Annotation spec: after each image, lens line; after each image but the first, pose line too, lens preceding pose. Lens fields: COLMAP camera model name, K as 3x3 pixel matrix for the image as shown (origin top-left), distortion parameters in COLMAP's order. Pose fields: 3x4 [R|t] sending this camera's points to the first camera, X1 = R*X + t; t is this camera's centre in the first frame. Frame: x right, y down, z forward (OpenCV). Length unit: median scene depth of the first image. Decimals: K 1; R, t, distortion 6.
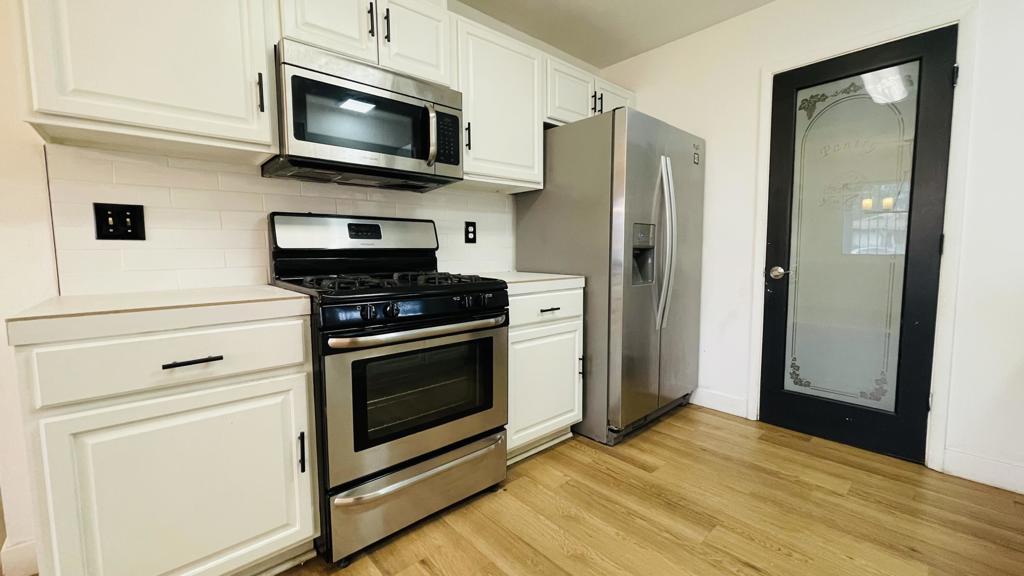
lens RADIAL K [[413.6, 0, 512.1], [0, 413.6, 284.9], [0, 0, 1]] dist [-0.002290, 0.000394]
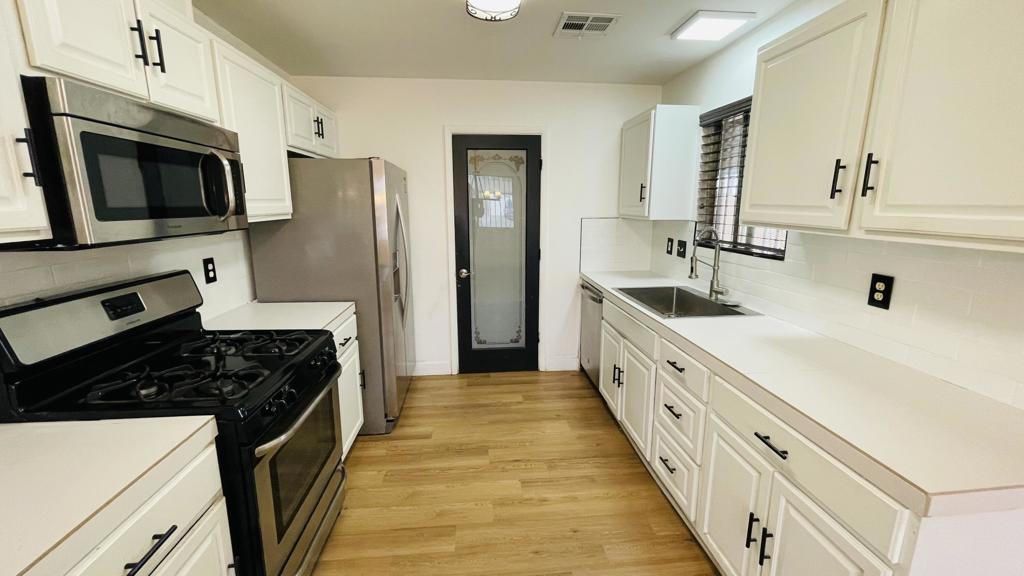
lens RADIAL K [[413.6, 0, 512.3], [0, 413.6, 285.0], [0, 0, 1]] dist [-0.002290, 0.000394]
pose [[0.596713, -0.148986, 0.788503, -0.505503], [0.064530, 0.988340, 0.137910, -0.218242], [-0.799856, -0.031410, 0.599370, -0.020273]]
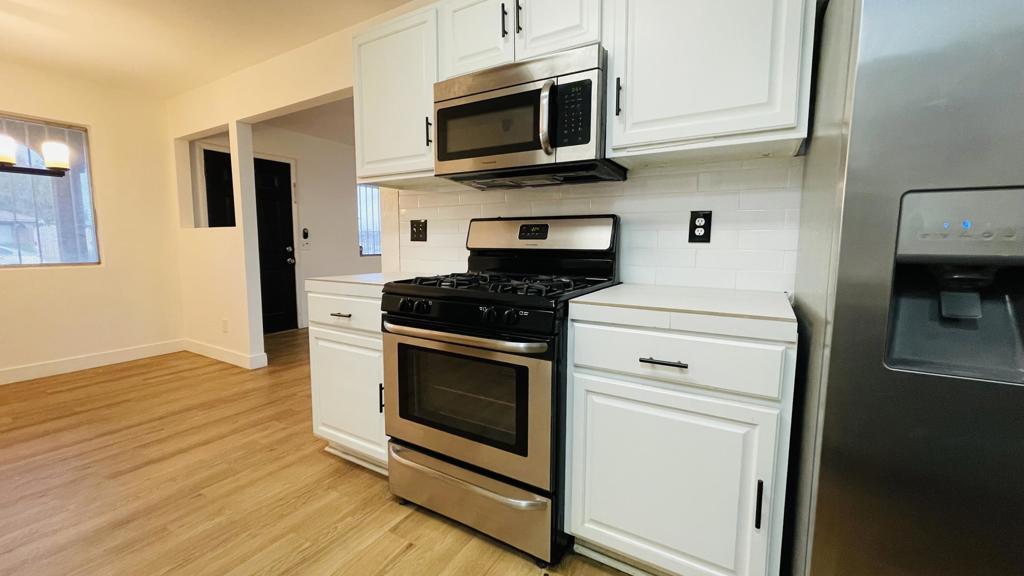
lens RADIAL K [[413.6, 0, 509.5], [0, 413.6, 286.1], [0, 0, 1]] dist [-0.002290, 0.000394]
pose [[0.299412, 0.106512, -0.948160, 0.570388], [-0.088112, 0.992590, 0.083679, -0.074890], [0.950047, 0.058489, 0.306578, 0.624877]]
